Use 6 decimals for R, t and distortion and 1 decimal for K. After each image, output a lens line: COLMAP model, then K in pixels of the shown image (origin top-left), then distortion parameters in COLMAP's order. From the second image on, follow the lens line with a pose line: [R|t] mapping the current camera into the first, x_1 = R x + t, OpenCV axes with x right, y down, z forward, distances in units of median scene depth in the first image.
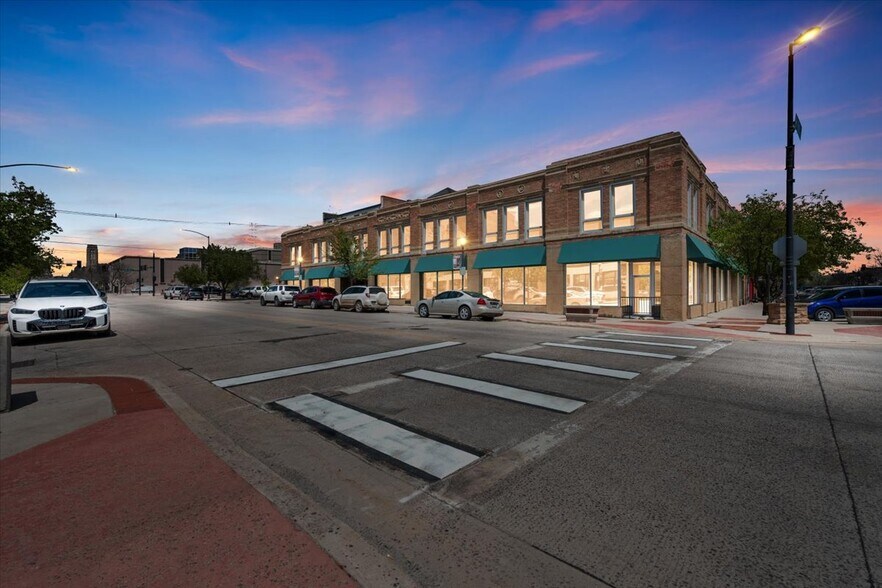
lens RADIAL K [[401.0, 0, 448.0], [0, 401.0, 295.6], [0, 0, 1]] dist [-0.005559, -0.000673]
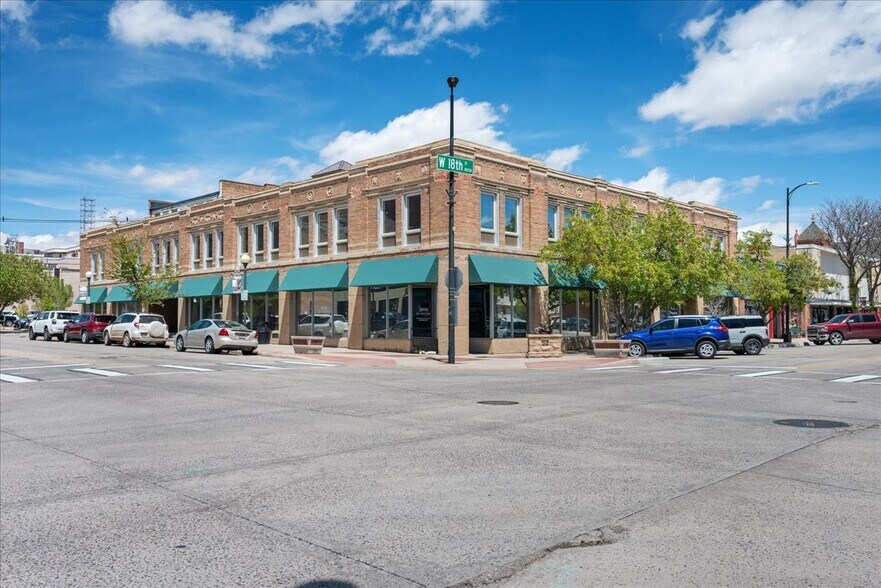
lens RADIAL K [[750.1, 0, 444.5], [0, 750.1, 294.9], [0, 0, 1]] dist [-0.001158, -0.024759]
pose [[0.999788, 0.001984, -0.020505, 0.429561], [-0.002893, 0.999010, -0.044384, 0.003206], [0.020397, 0.044434, 0.998804, -0.455076]]
